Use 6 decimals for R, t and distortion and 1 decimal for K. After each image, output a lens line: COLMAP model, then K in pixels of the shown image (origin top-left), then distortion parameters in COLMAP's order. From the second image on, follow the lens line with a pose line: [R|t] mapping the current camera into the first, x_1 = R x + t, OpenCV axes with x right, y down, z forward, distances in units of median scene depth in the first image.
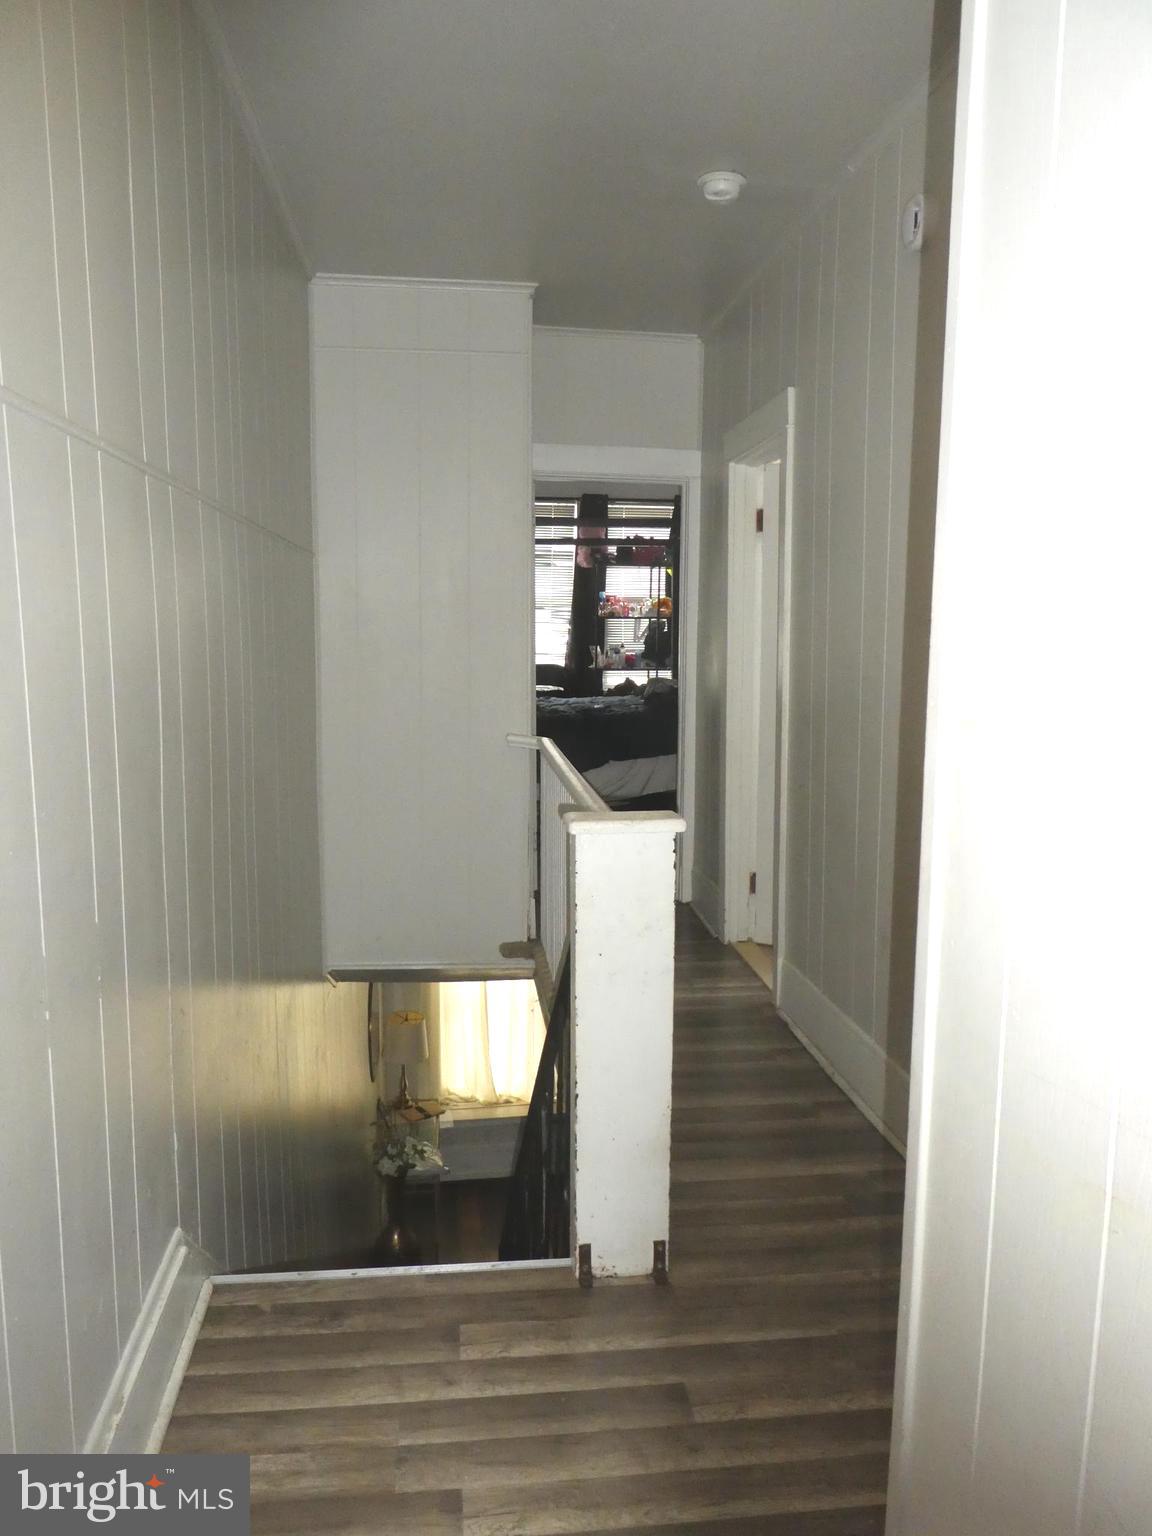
lens RADIAL K [[1102.0, 0, 577.8], [0, 1102.0, 769.0], [0, 0, 1]] dist [-0.024172, -0.000742]
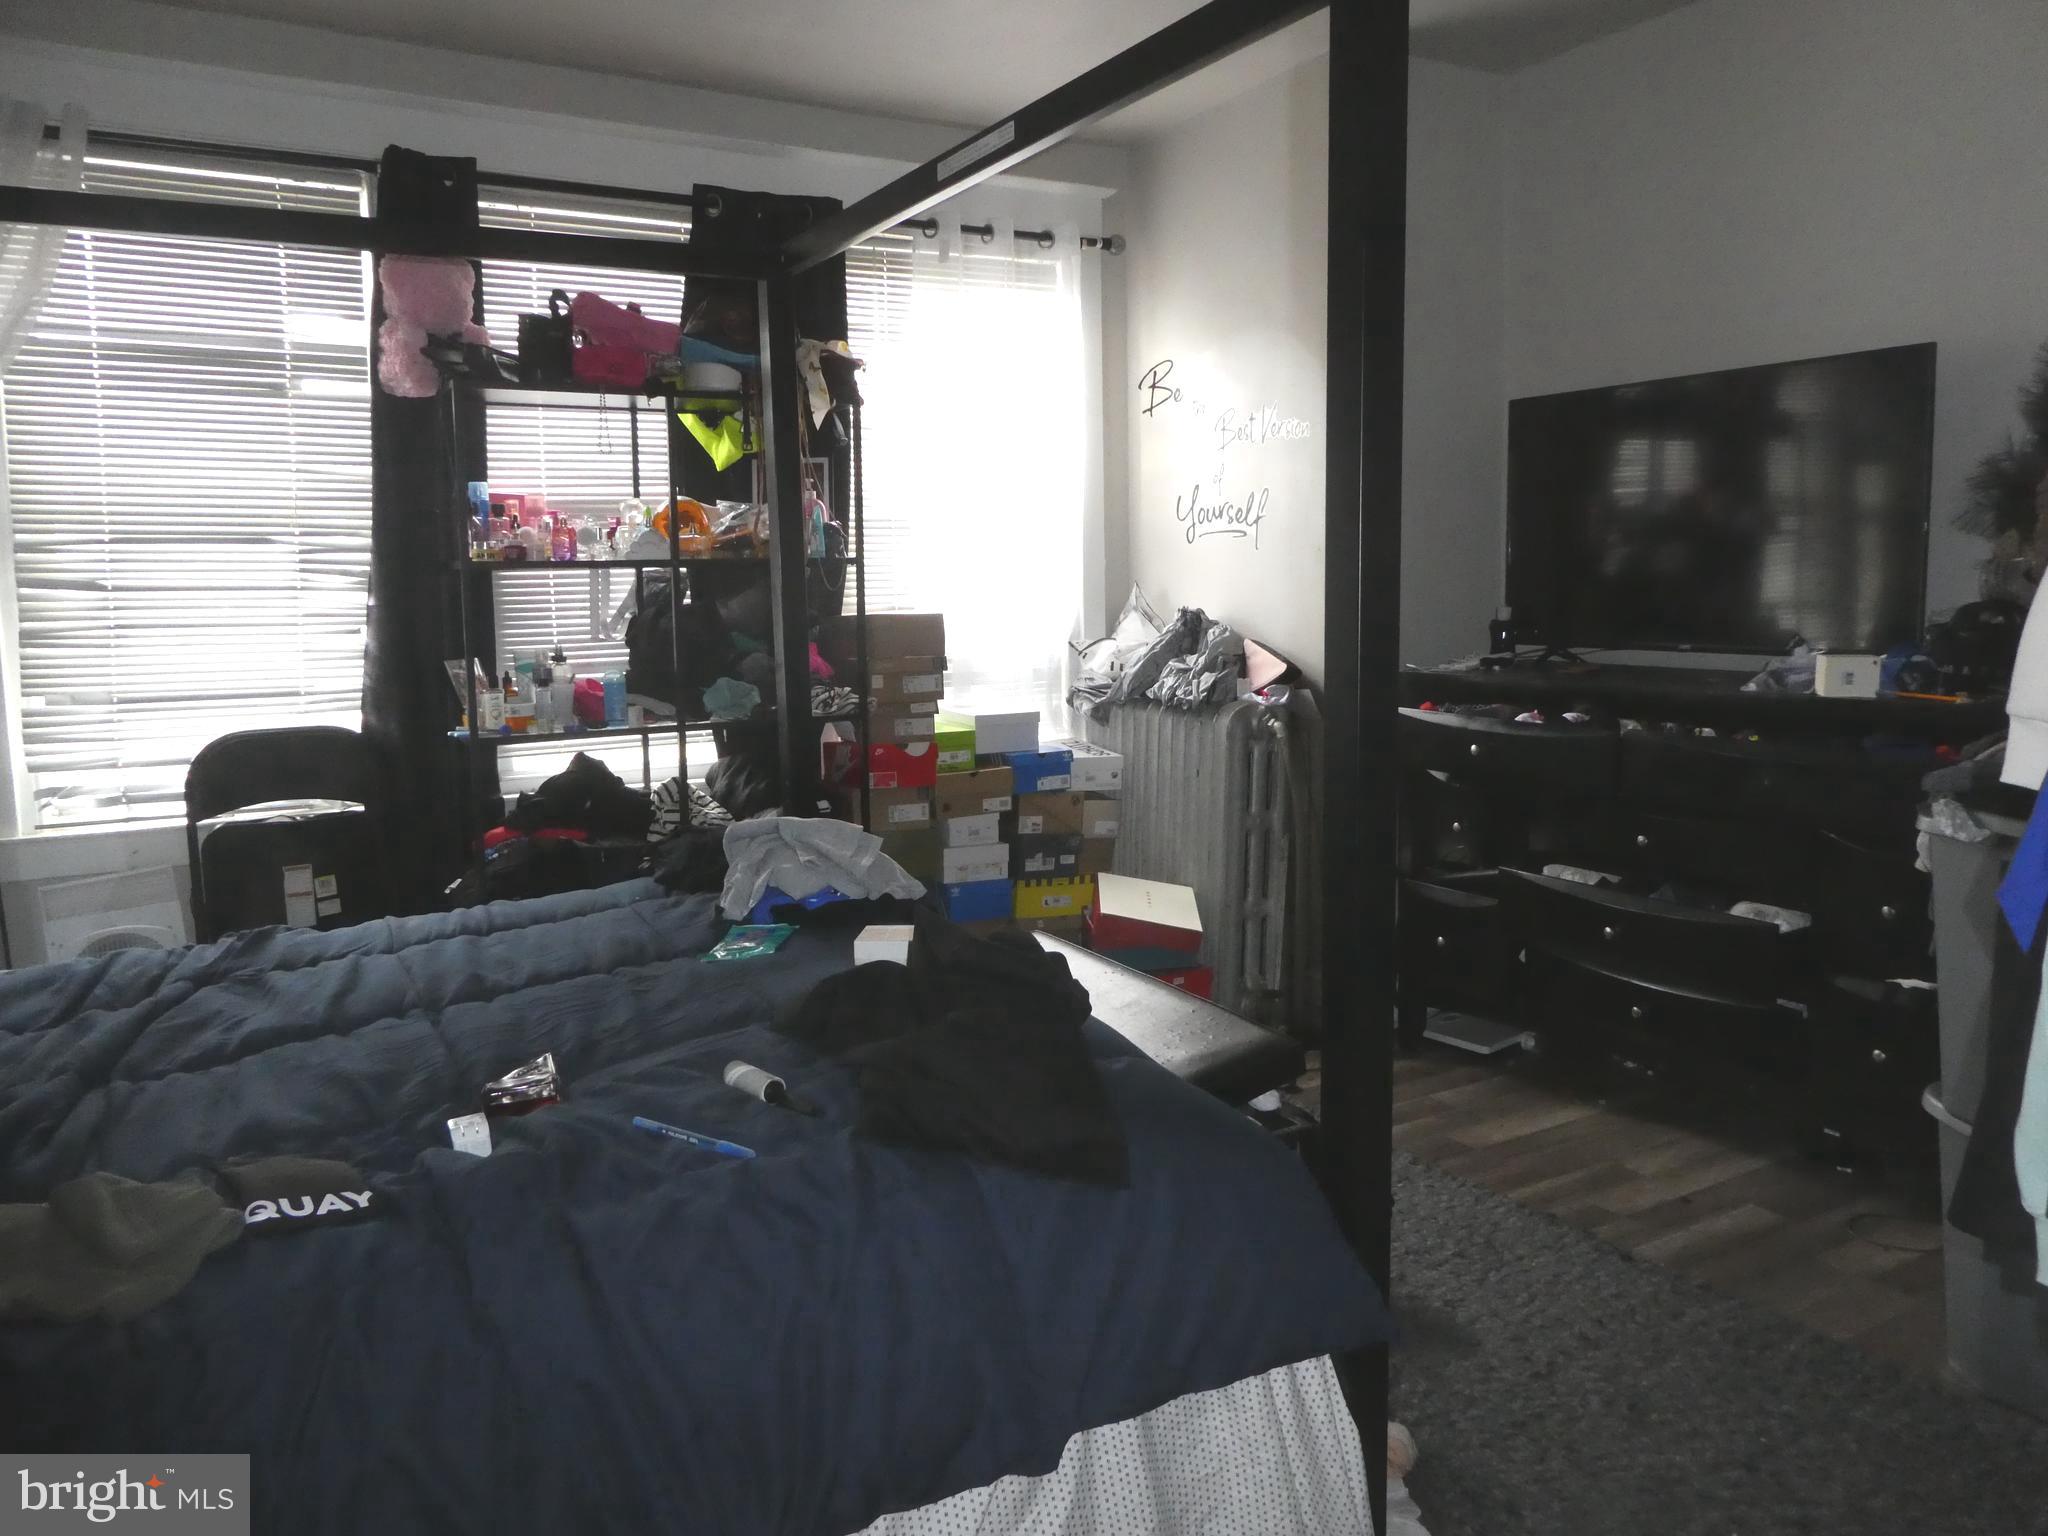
lens RADIAL K [[1469.3, 0, 1021.9], [0, 1469.3, 755.4], [0, 0, 1]] dist [-0.024172, -0.000742]
pose [[0.927451, -0.067521, 0.367798, 0.008095], [0.073233, 0.997314, -0.001578, -0.074039], [-0.366703, 0.028399, 0.929904, 0.571742]]
